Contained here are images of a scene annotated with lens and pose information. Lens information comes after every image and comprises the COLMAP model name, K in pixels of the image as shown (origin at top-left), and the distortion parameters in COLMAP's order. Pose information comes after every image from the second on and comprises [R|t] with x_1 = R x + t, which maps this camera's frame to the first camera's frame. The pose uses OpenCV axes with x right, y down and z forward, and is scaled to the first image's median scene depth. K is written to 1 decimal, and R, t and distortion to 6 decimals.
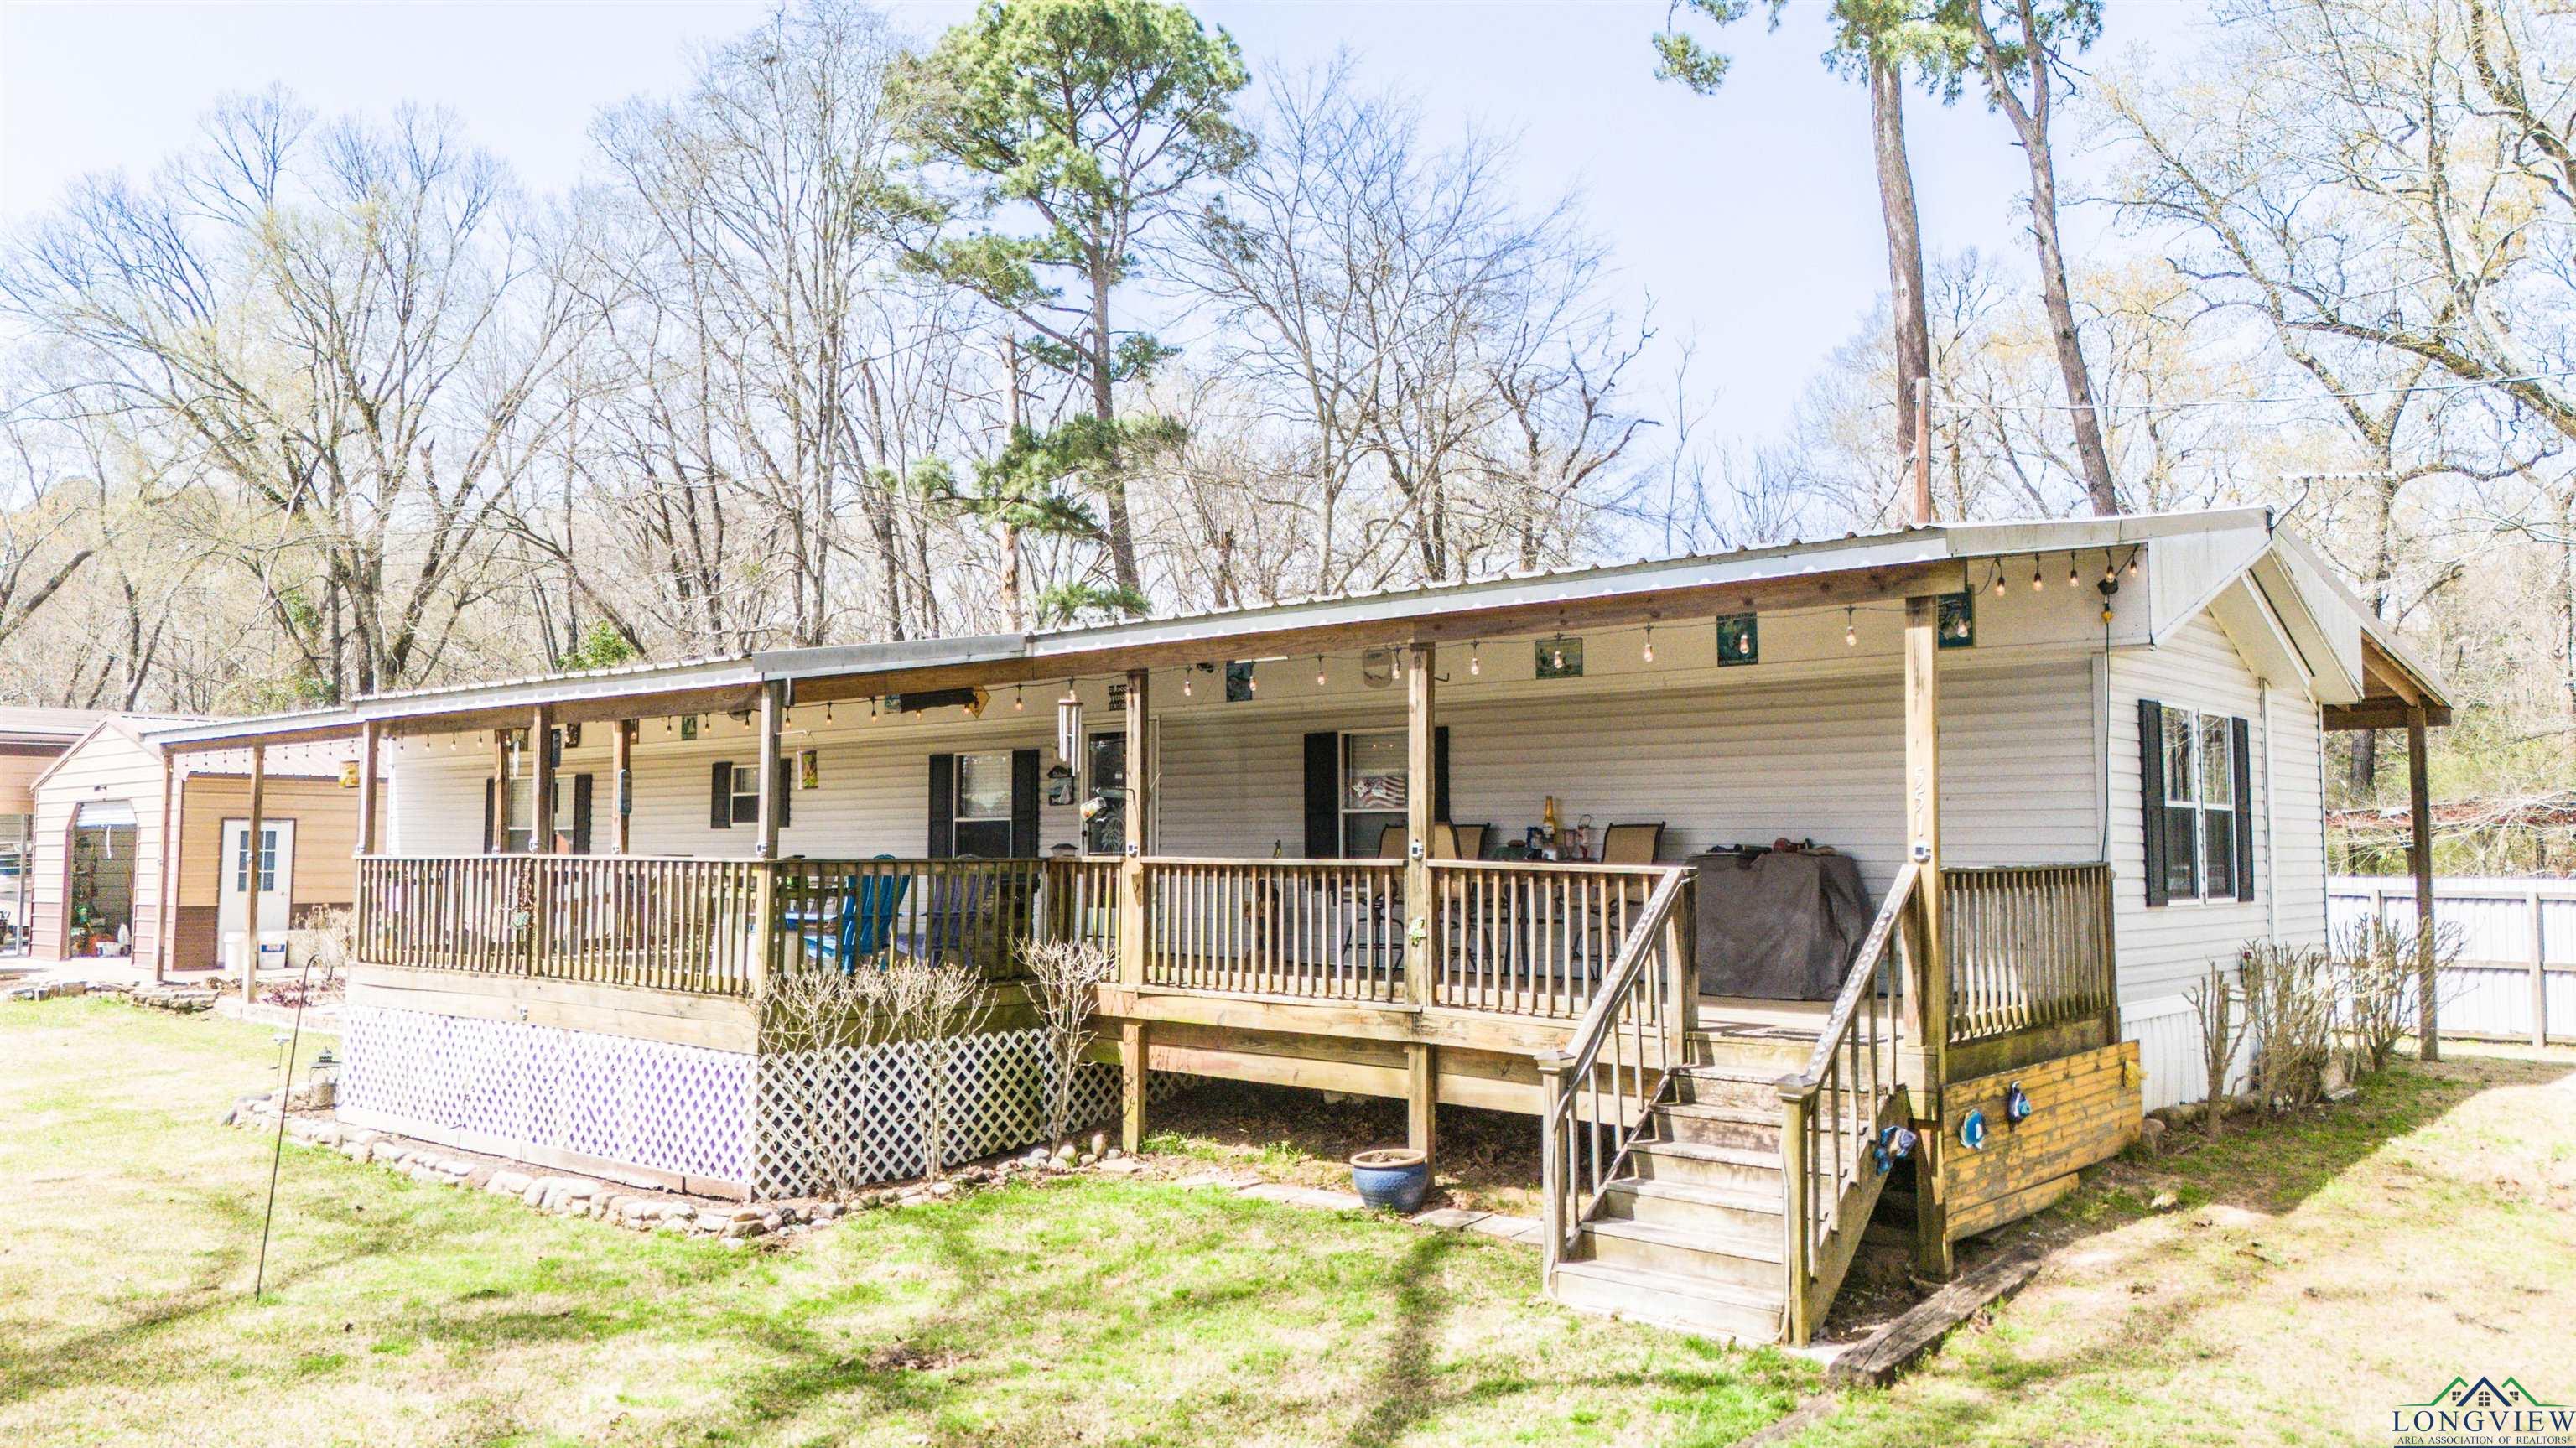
lens RADIAL K [[1888.4, 0, 1288.0], [0, 1888.4, 724.0], [0, 0, 1]] dist [0.080471, -0.082862]
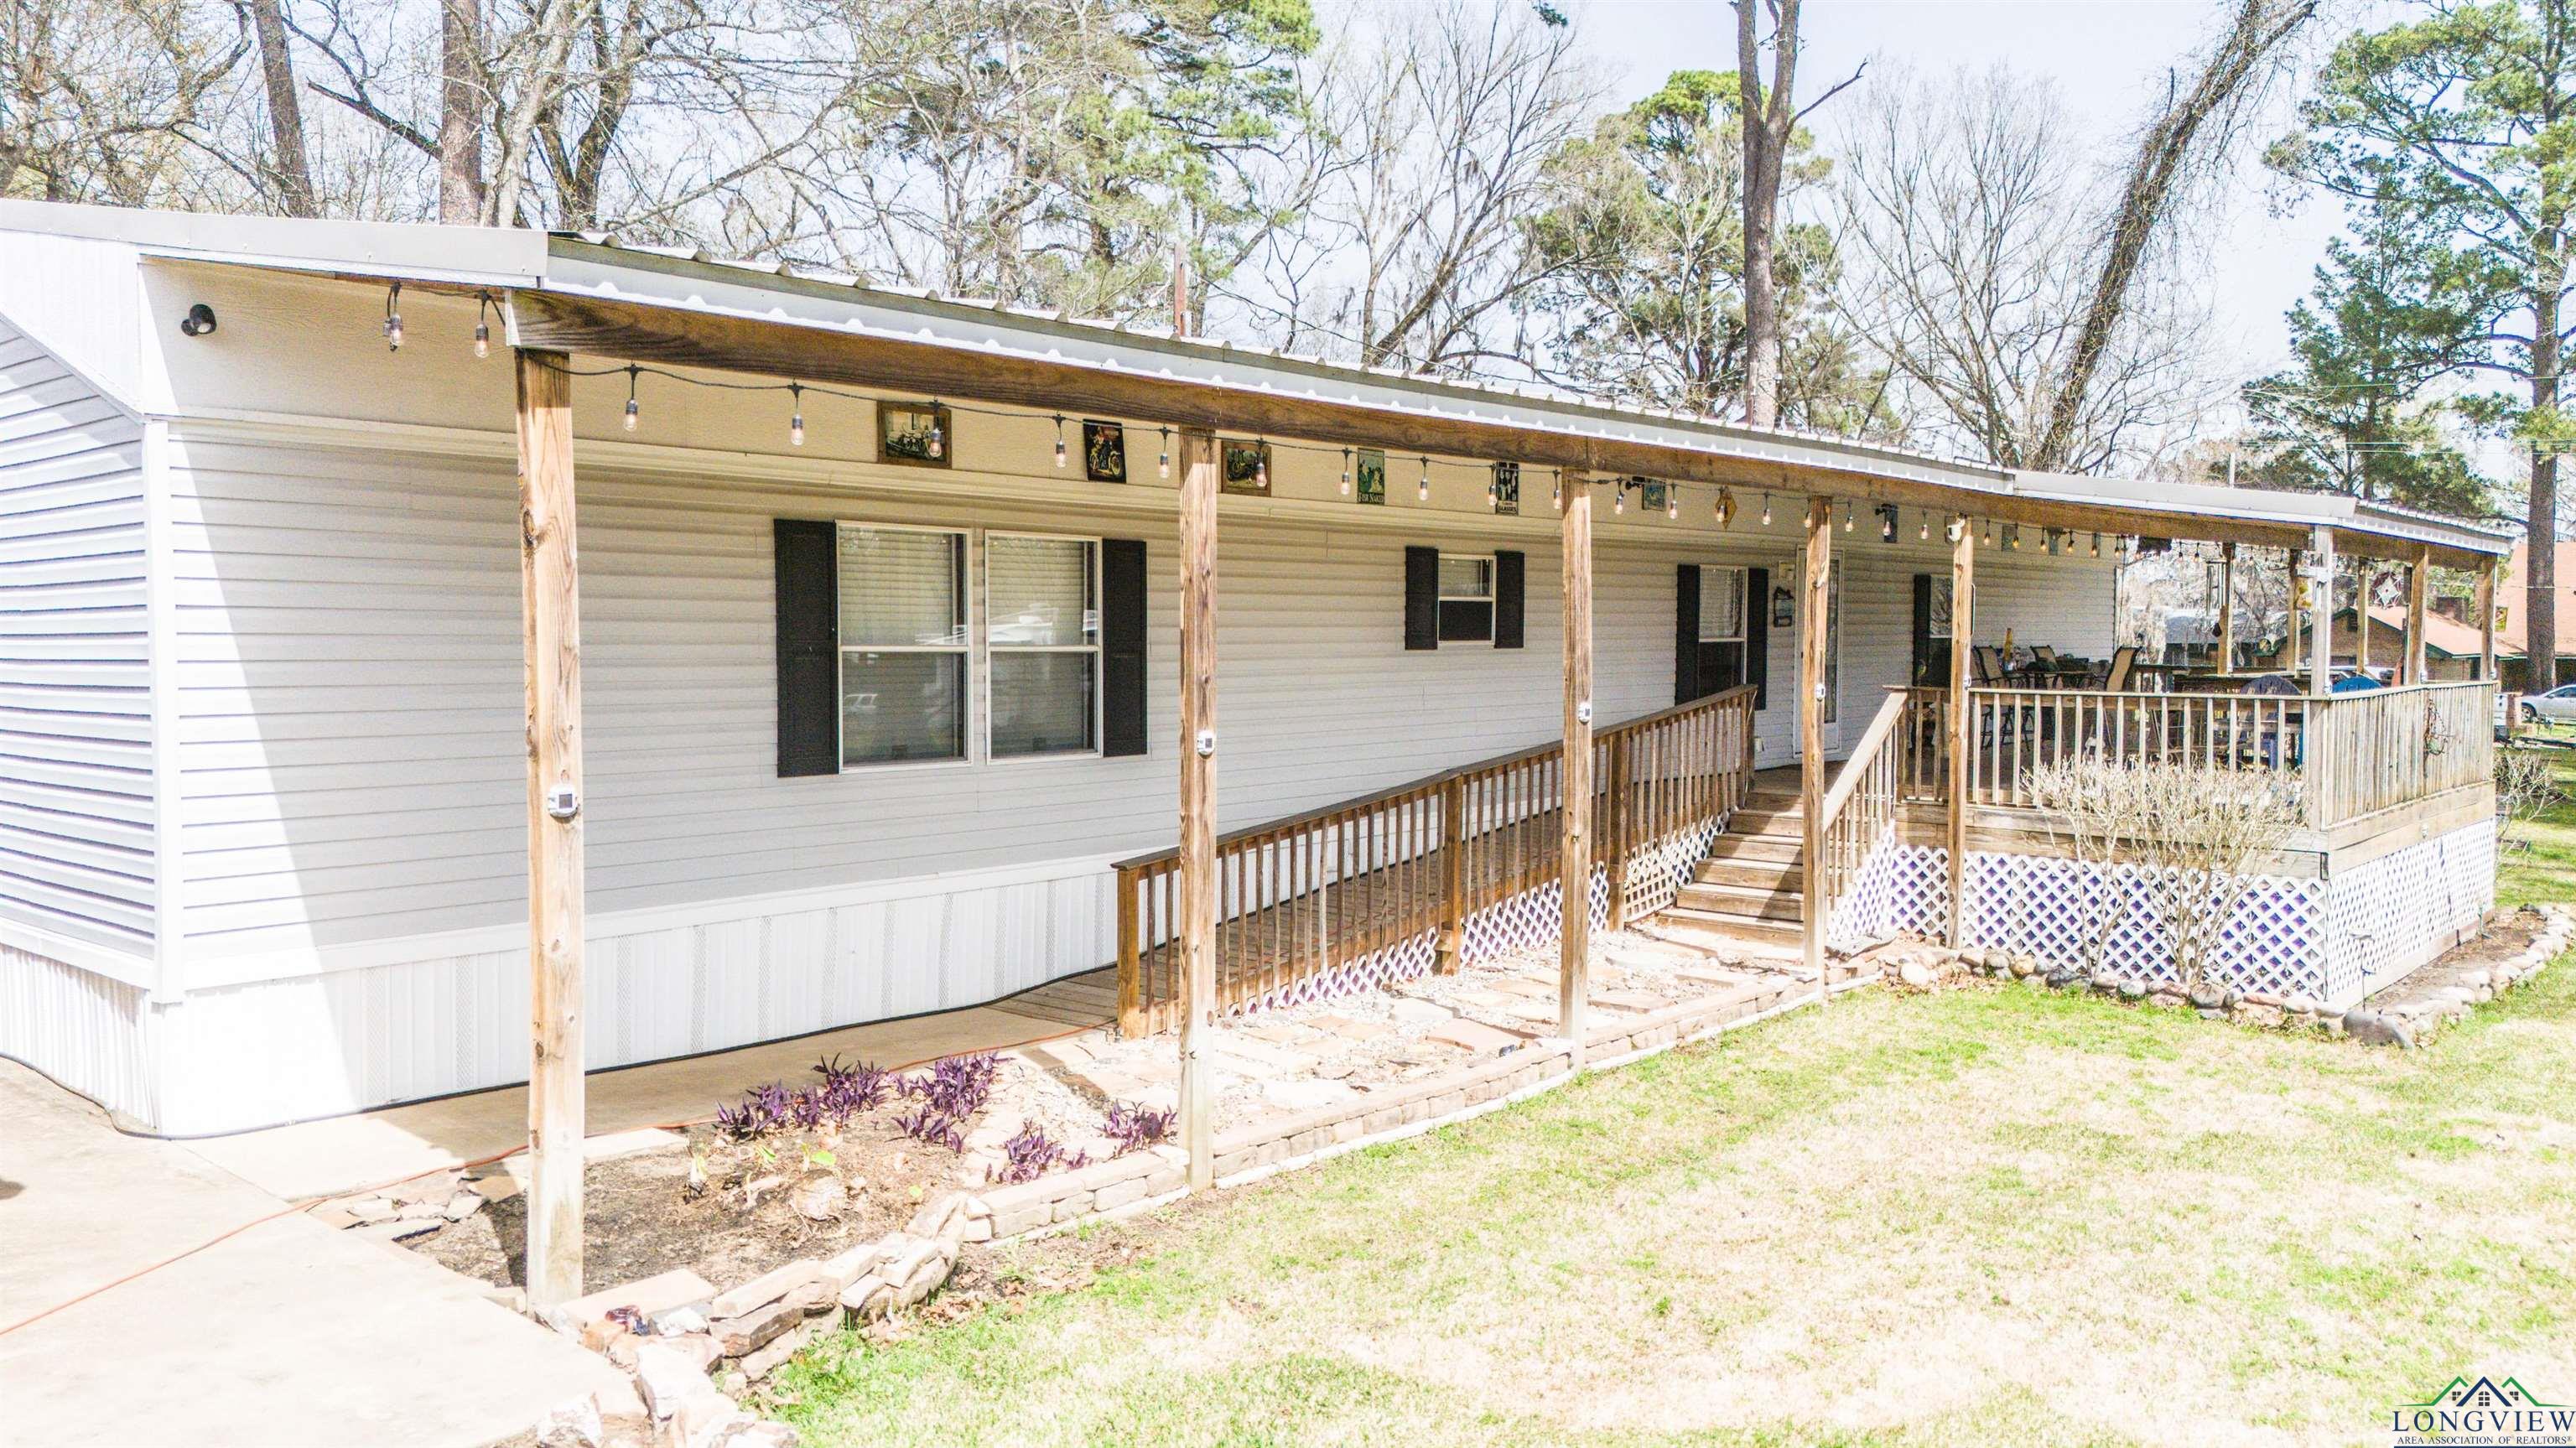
lens RADIAL K [[1888.4, 0, 1288.0], [0, 1888.4, 724.0], [0, 0, 1]] dist [0.080471, -0.082862]
pose [[-0.003839, -0.054603, 0.998501, -1.570837], [-0.070680, 0.996026, 0.054195, 0.081005], [-0.997492, -0.070366, -0.007684, 1.751219]]
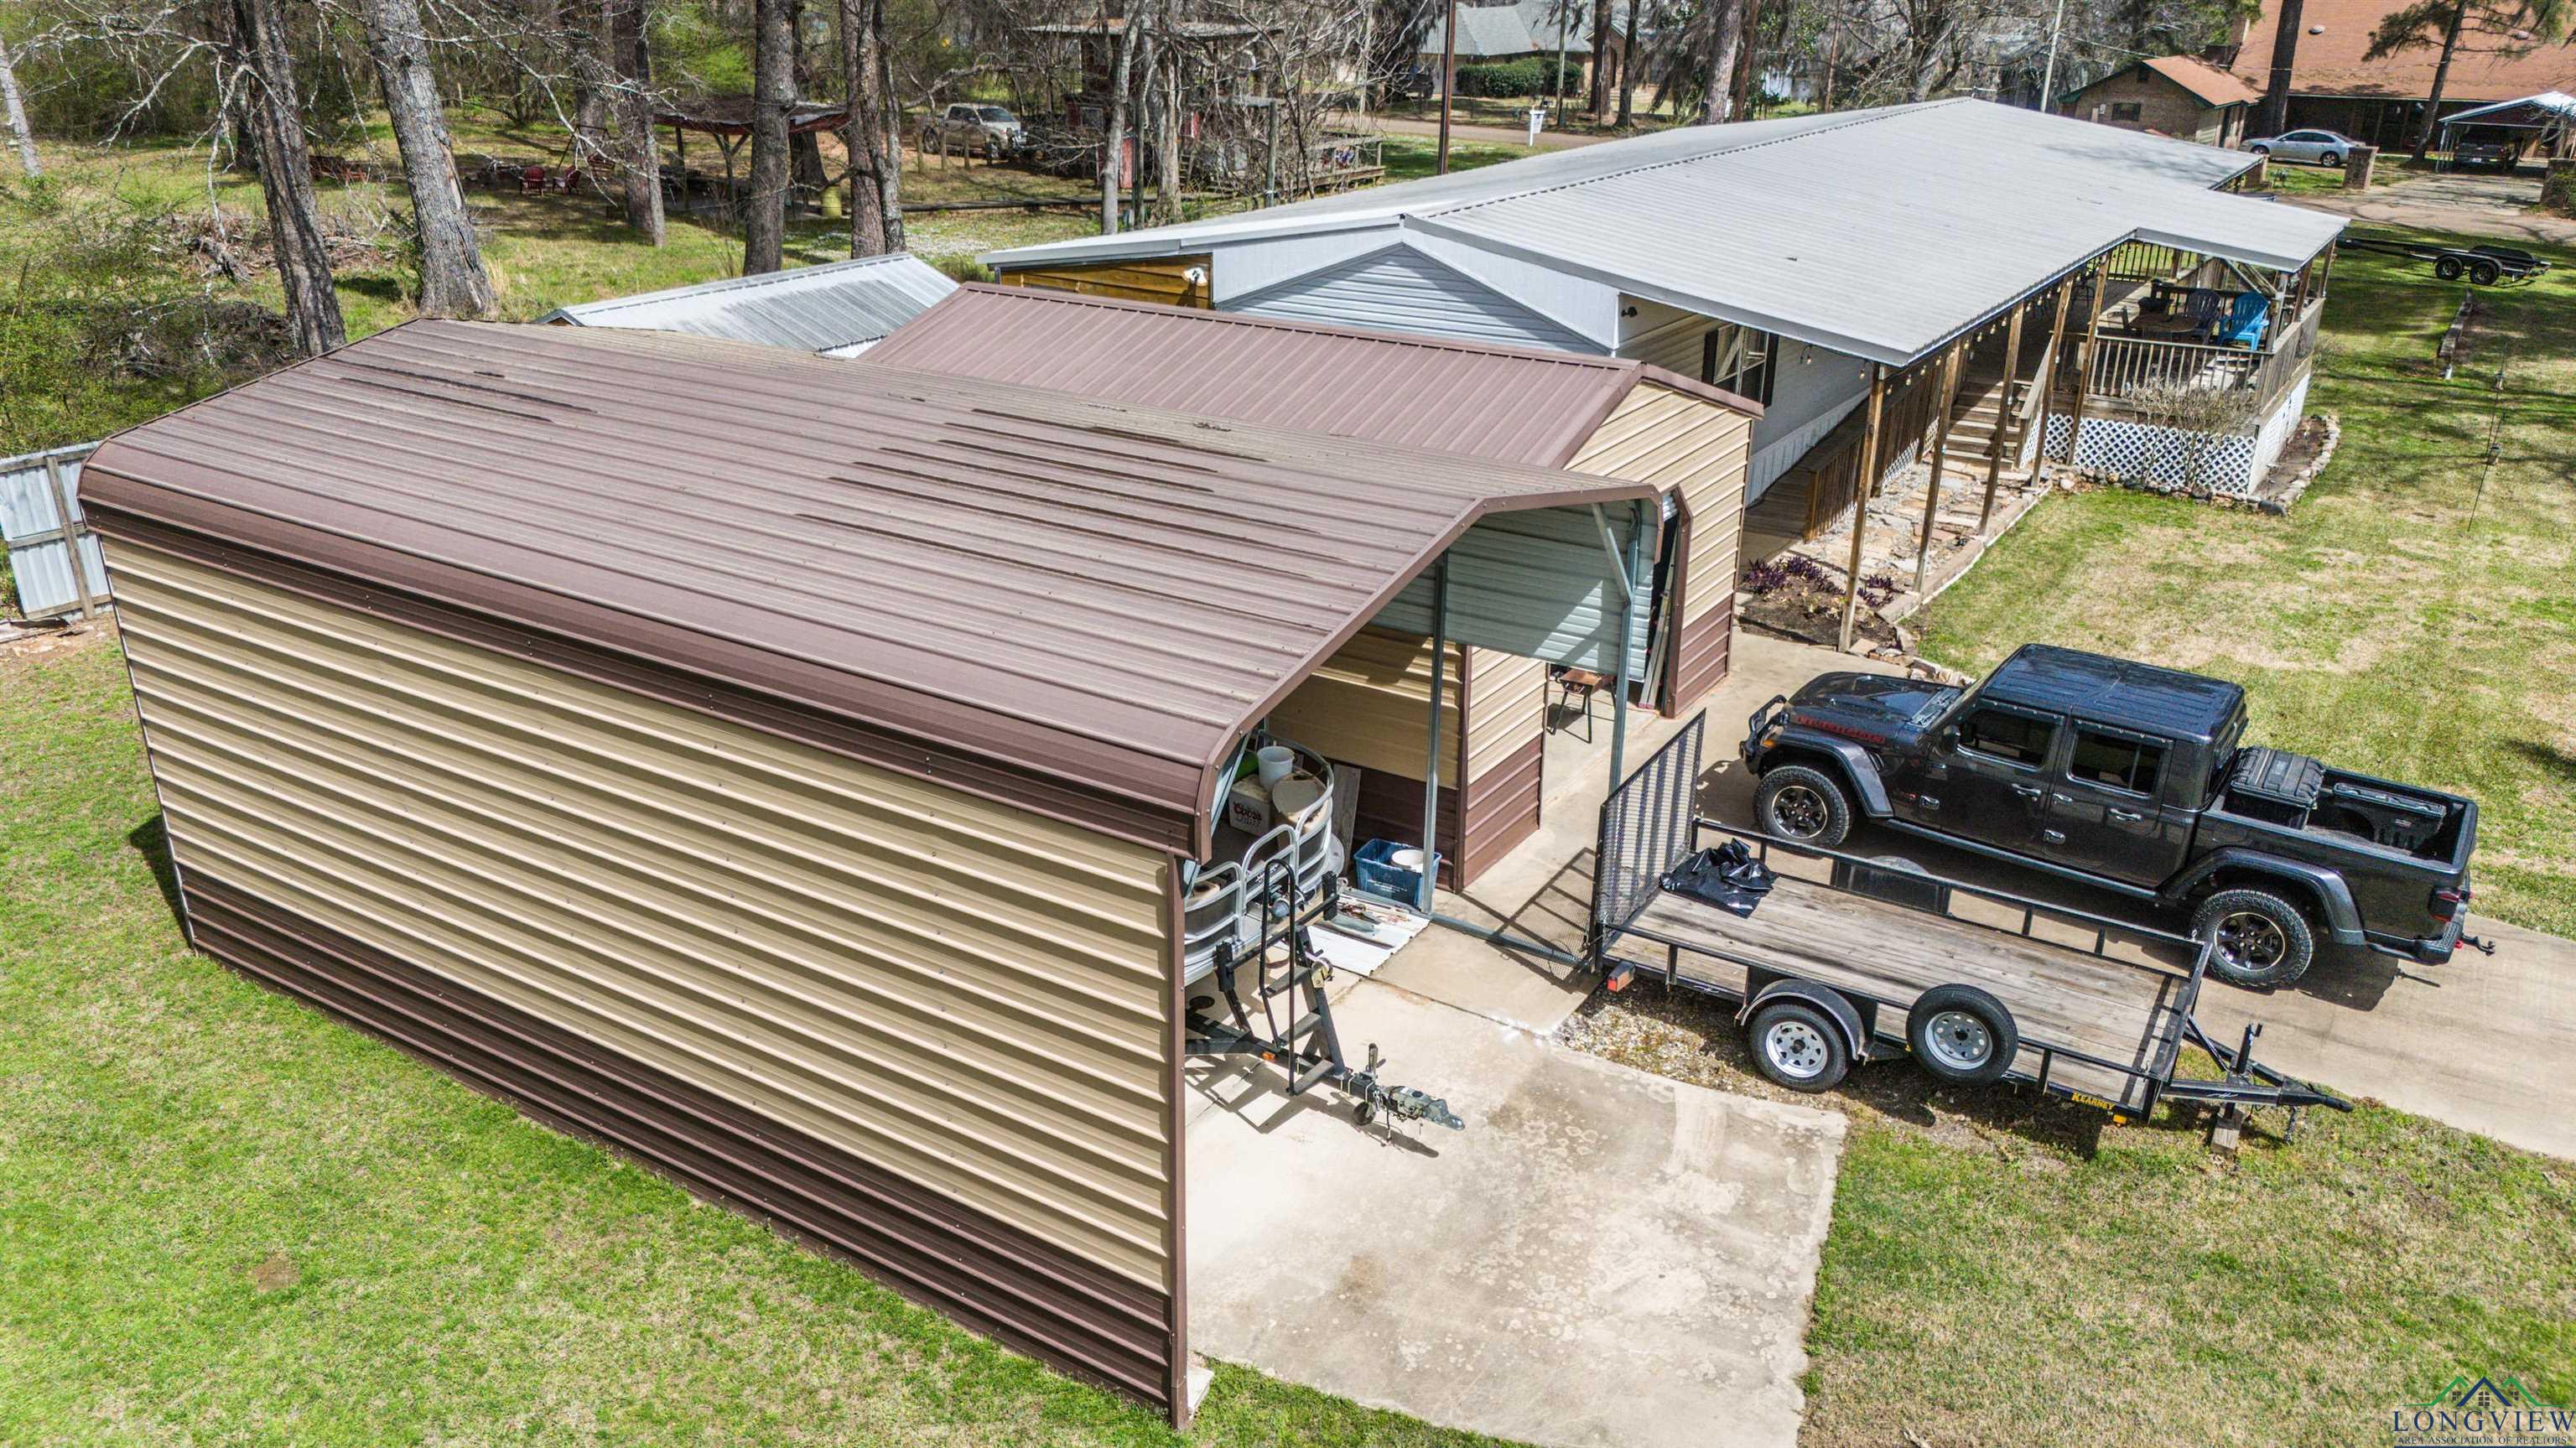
lens RADIAL K [[1912.0, 0, 1288.0], [0, 1912.0, 724.0], [0, 0, 1]] dist [0.044530, -0.011854]
pose [[-0.153086, -0.372009, 0.915518, -2.520339], [-0.081475, 0.928036, 0.363471, -0.222802], [-0.984848, -0.018949, -0.172379, 2.636006]]
